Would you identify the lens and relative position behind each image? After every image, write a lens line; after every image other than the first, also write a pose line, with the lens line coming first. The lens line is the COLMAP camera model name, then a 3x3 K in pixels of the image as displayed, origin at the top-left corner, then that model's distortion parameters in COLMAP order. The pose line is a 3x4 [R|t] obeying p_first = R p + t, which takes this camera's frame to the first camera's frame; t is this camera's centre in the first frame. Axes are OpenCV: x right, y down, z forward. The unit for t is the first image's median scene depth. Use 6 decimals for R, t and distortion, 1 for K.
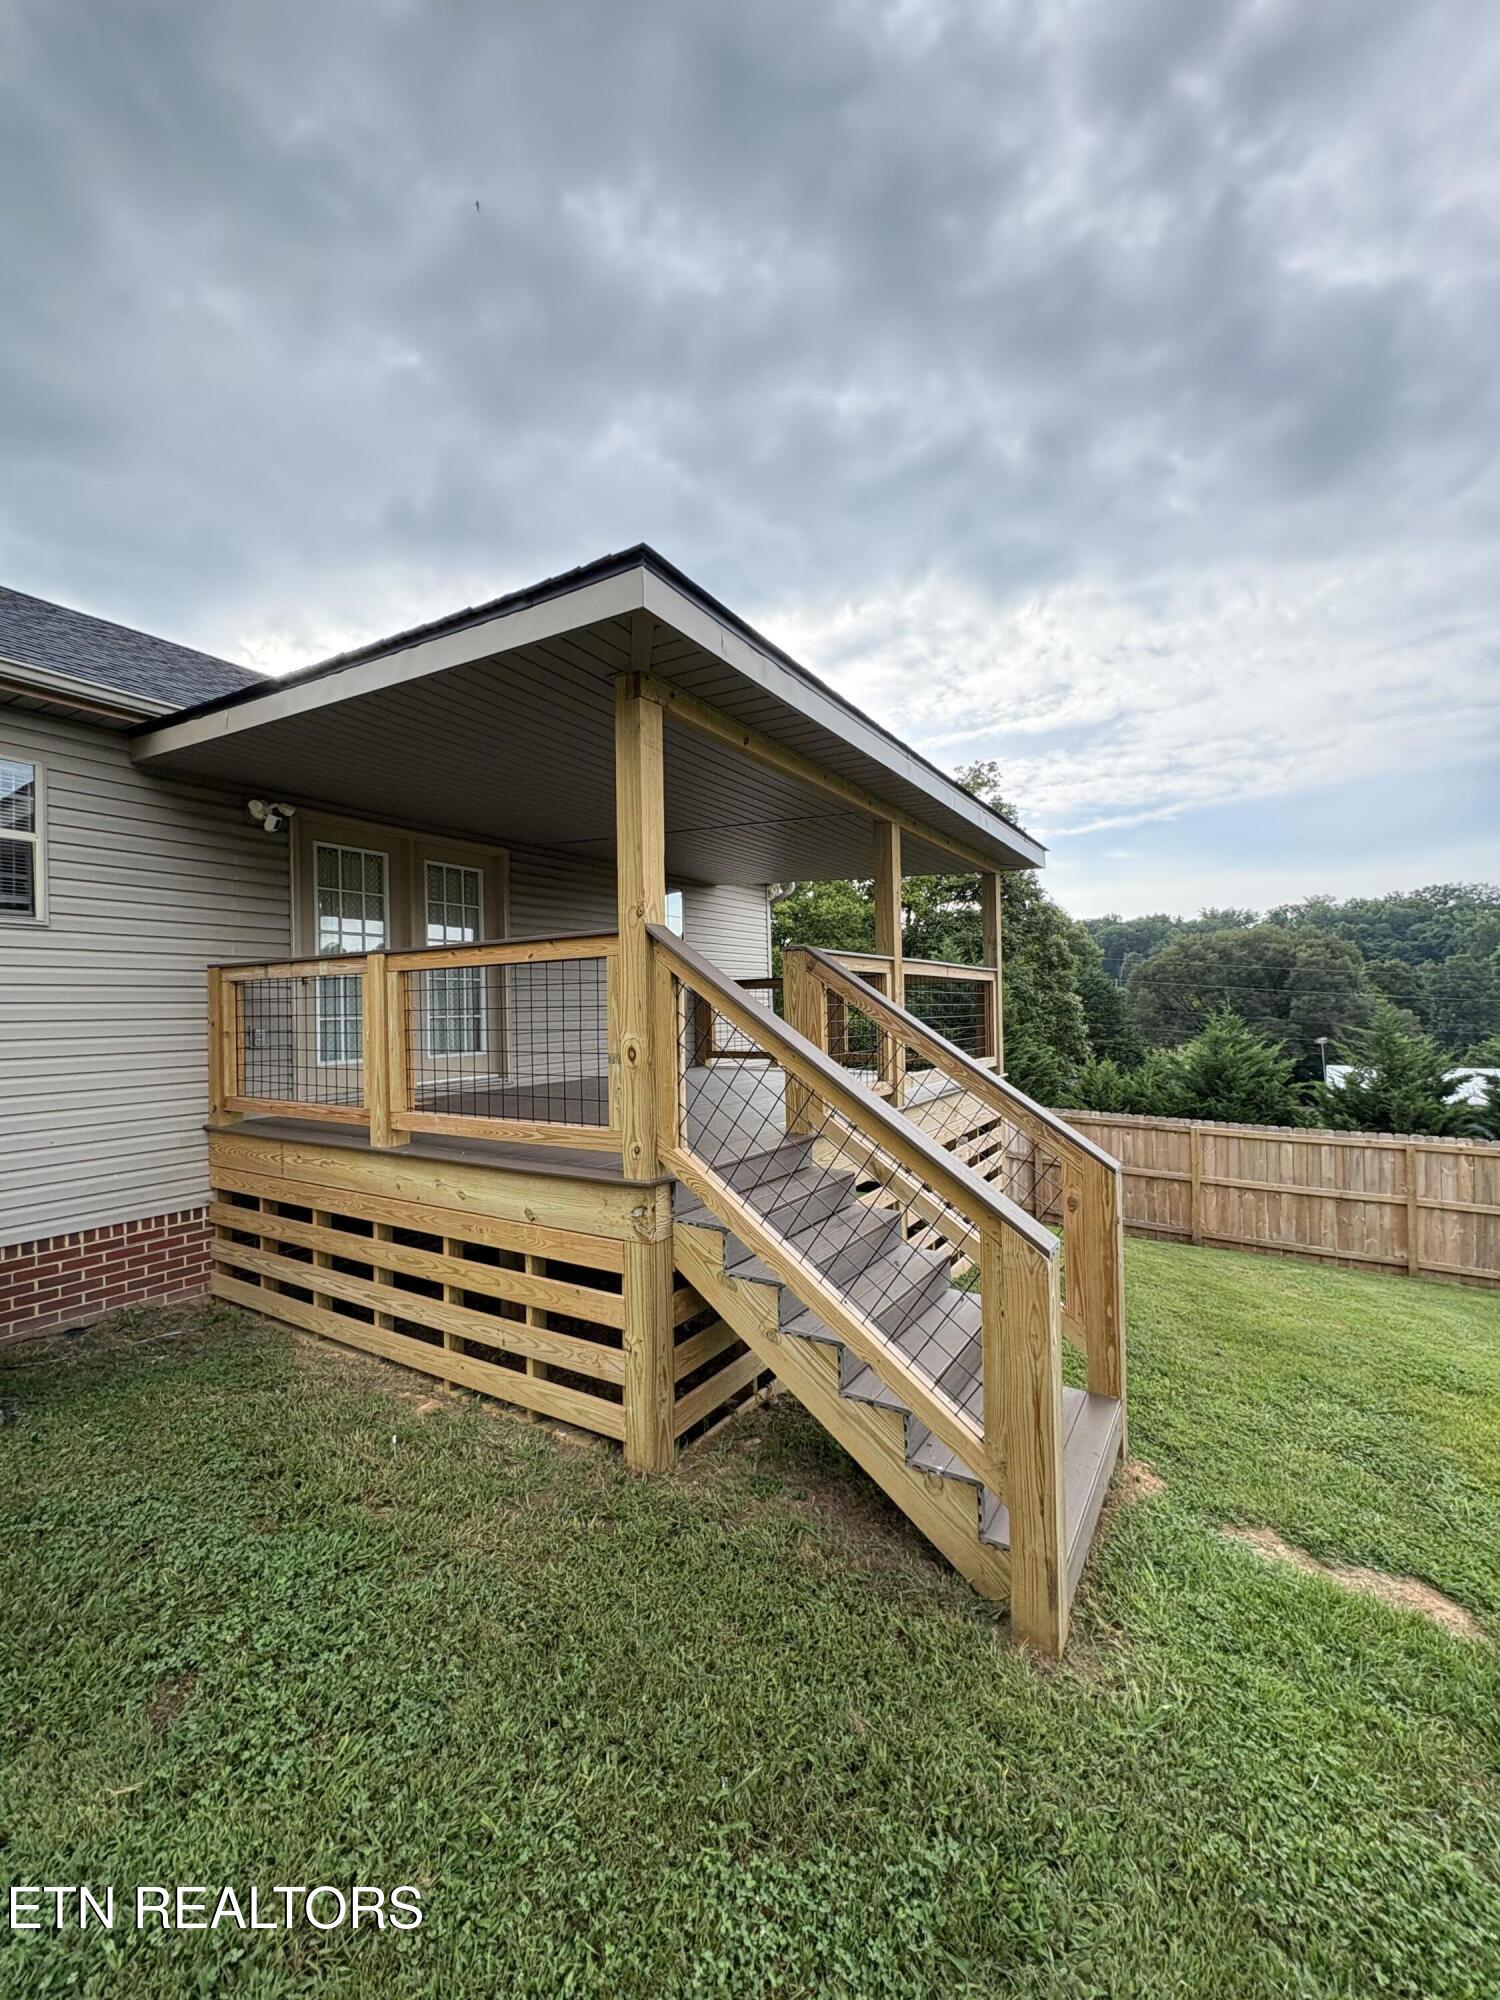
lens RADIAL K [[801.2, 0, 750.0], [0, 801.2, 1000.0], [0, 0, 1]] dist [0.002405, 0.000260]
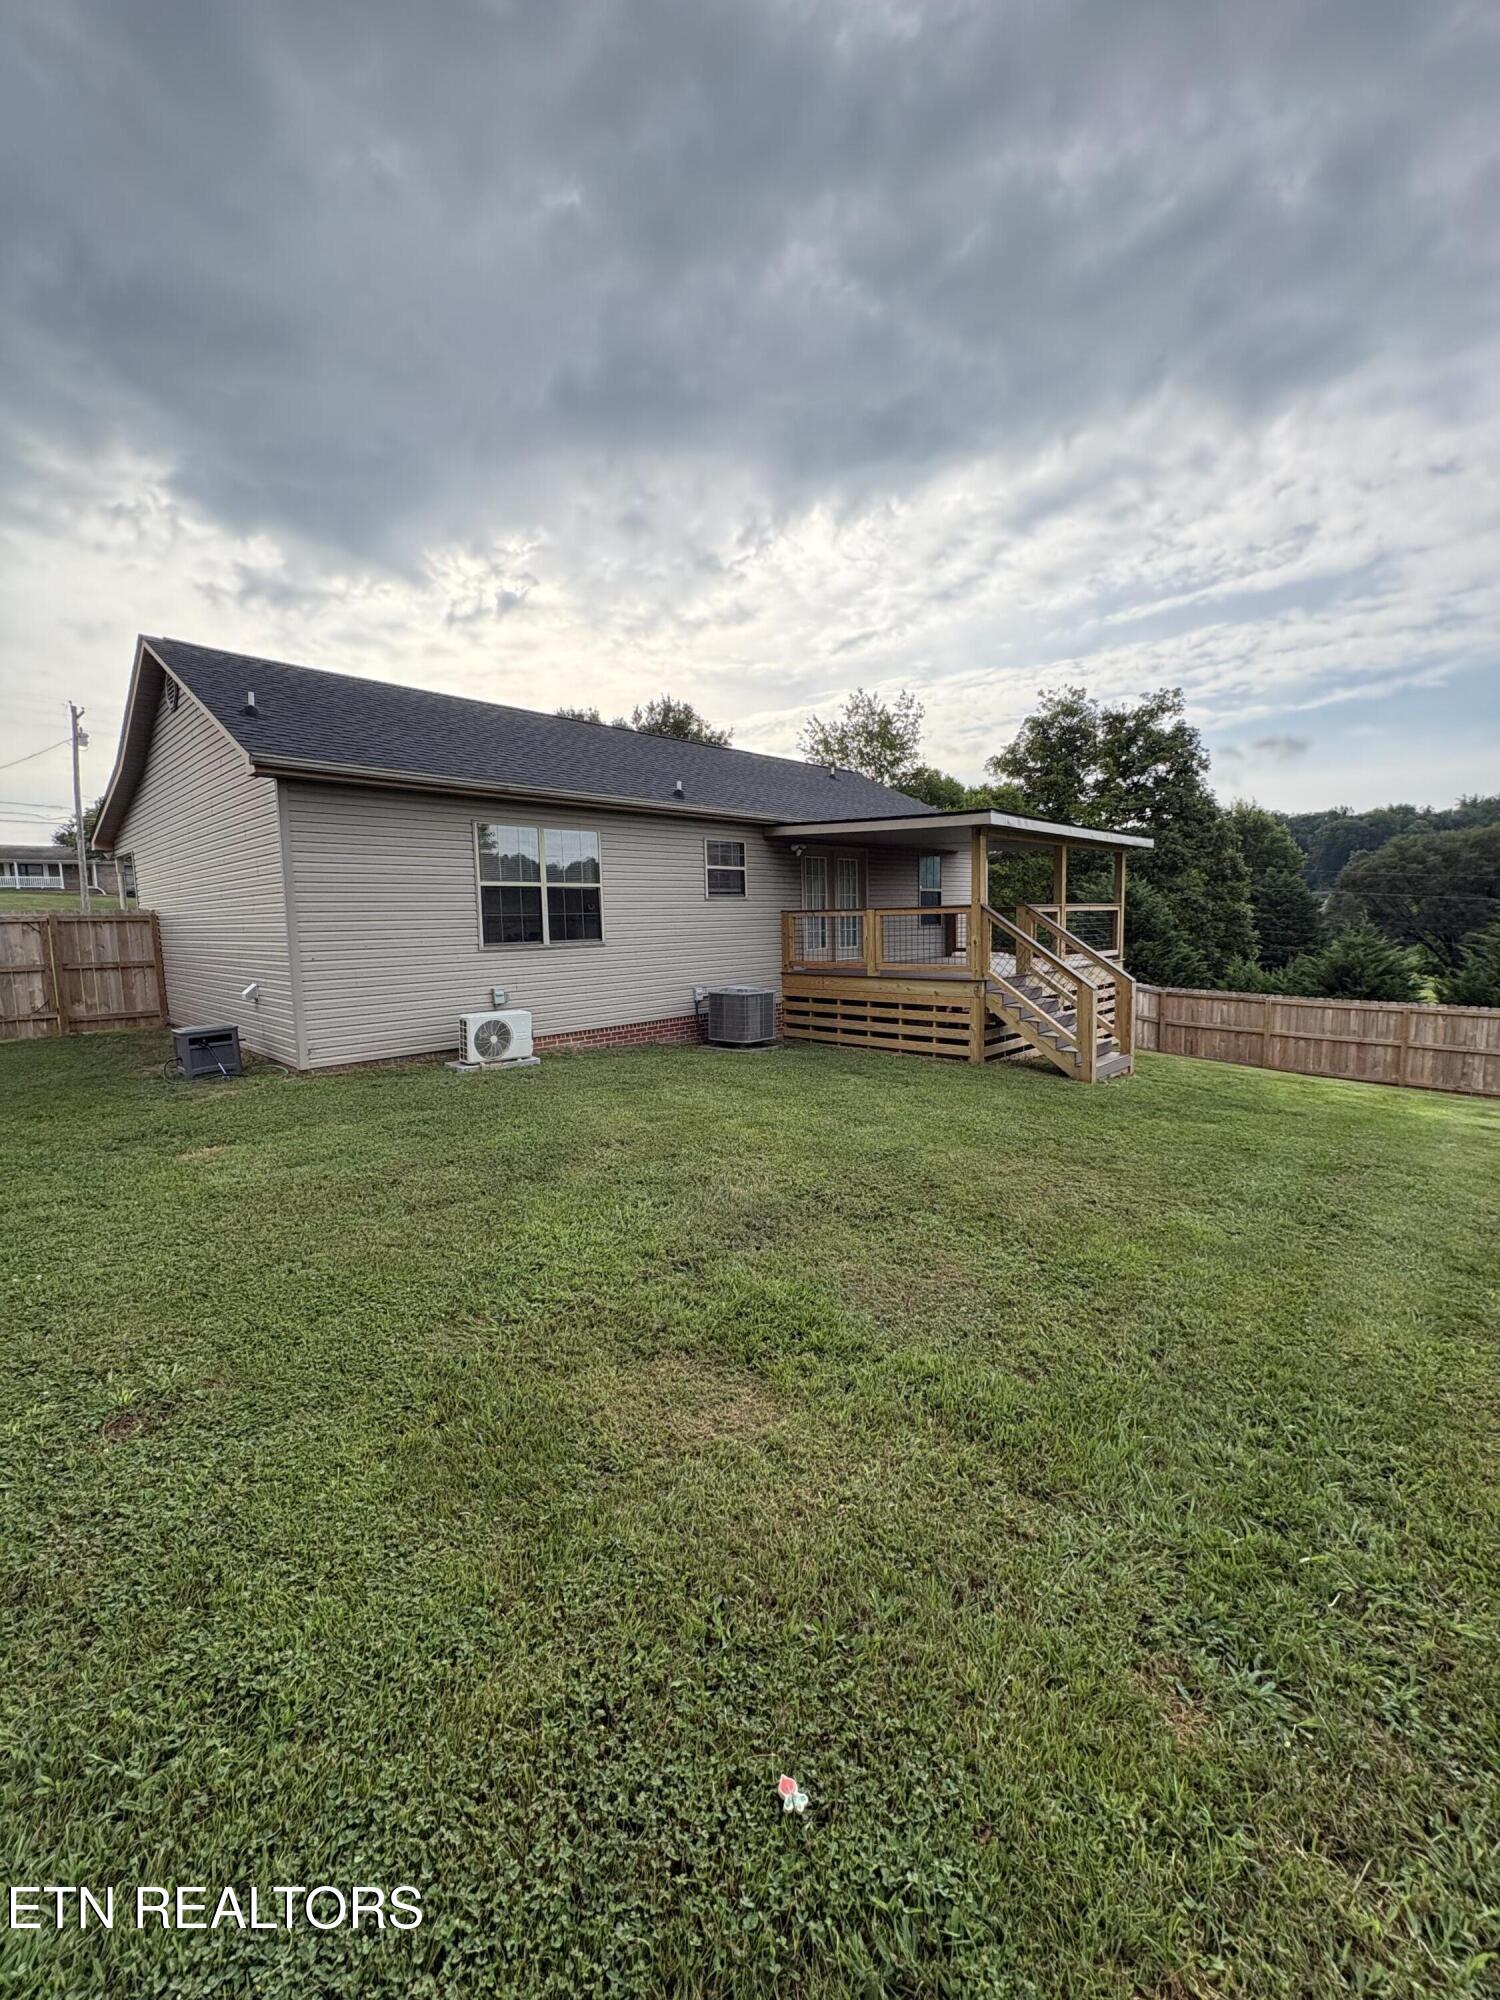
lens RADIAL K [[801.2, 0, 750.0], [0, 801.2, 1000.0], [0, 0, 1]] dist [0.002405, 0.000260]
pose [[0.978310, 0.017616, -0.206396, -0.118064], [0.006742, 0.993142, 0.116721, -0.030064], [0.207036, -0.115581, 0.971482, -0.791953]]
